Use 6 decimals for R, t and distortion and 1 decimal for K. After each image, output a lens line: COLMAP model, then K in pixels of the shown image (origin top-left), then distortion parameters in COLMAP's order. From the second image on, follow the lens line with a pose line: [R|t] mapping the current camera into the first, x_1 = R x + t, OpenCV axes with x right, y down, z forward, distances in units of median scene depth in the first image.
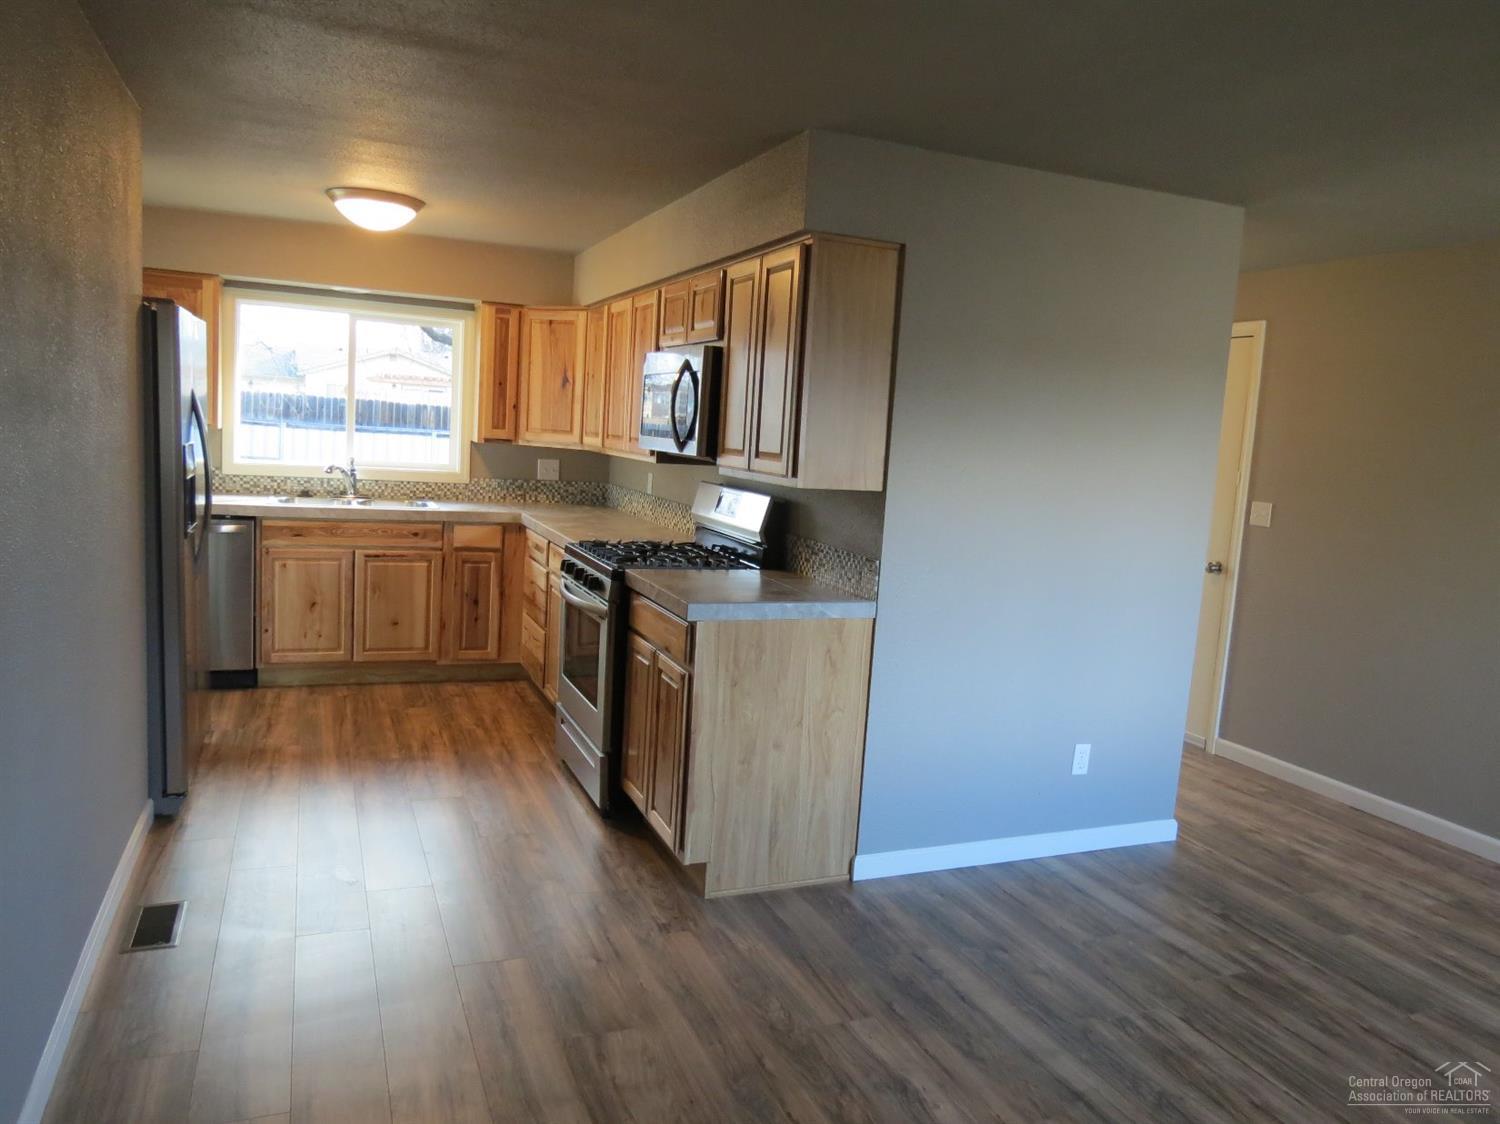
lens RADIAL K [[1069.1, 0, 754.5], [0, 1069.1, 565.5], [0, 0, 1]] dist [-0.026778, 0.013376]
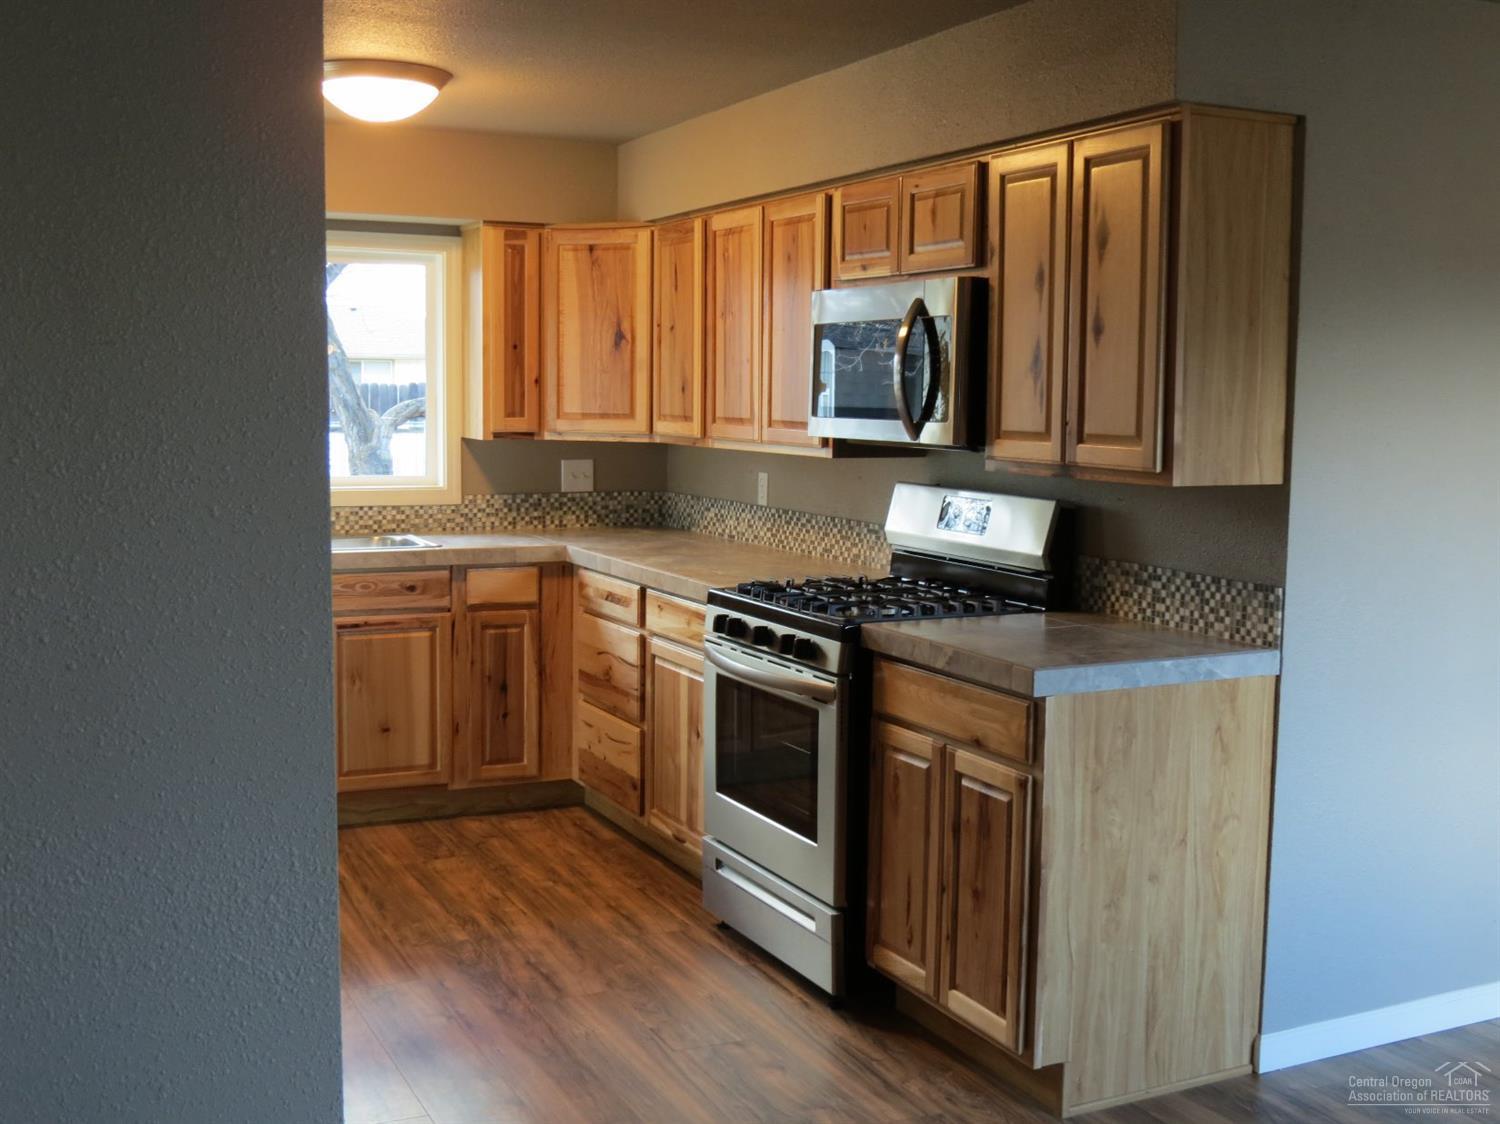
lens RADIAL K [[1674.1, 0, 748.0], [0, 1674.1, 568.4], [0, 0, 1]] dist [-0.057568, 0.000000]
pose [[0.996936, -0.056808, 0.053767, -0.241368], [0.057905, 0.998140, -0.019068, -0.014704], [-0.052584, 0.022123, 0.998371, -0.015063]]
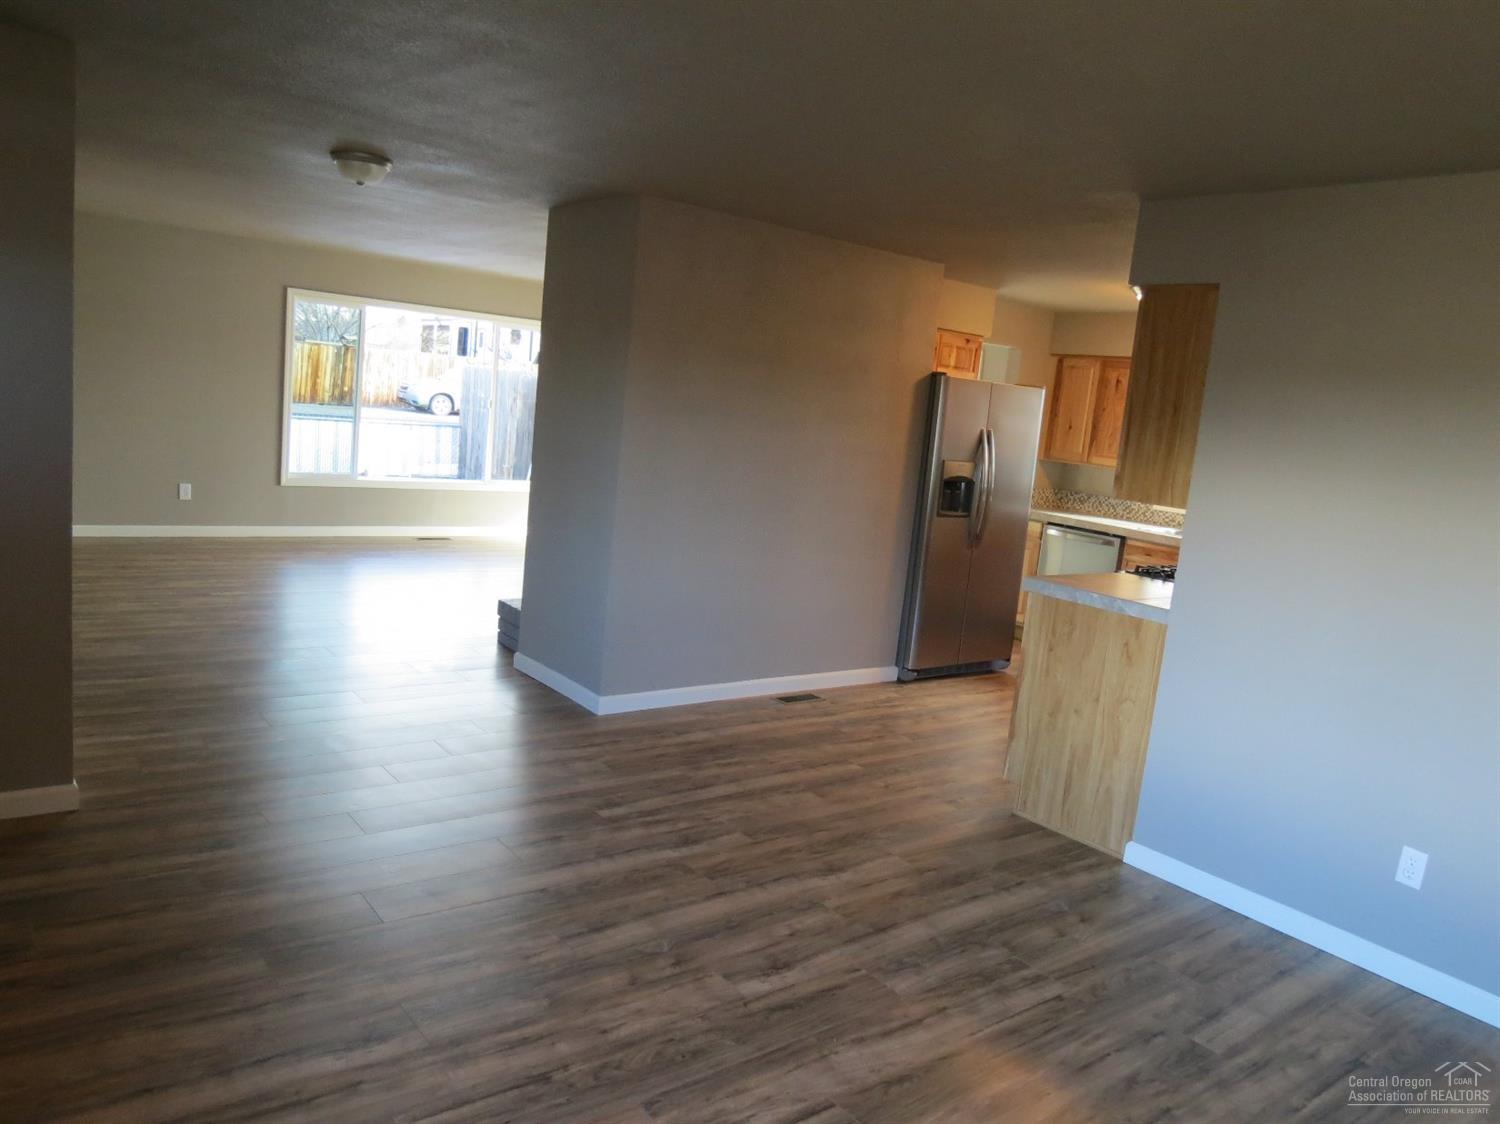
lens RADIAL K [[1069.1, 0, 744.7], [0, 1069.1, 558.8], [0, 0, 1]] dist [-0.026778, 0.013376]
pose [[0.263895, 0.106081, -0.958700, 0.928984], [-0.206565, 0.977089, 0.051256, 0.014668], [0.942173, 0.184508, 0.279761, 0.249415]]
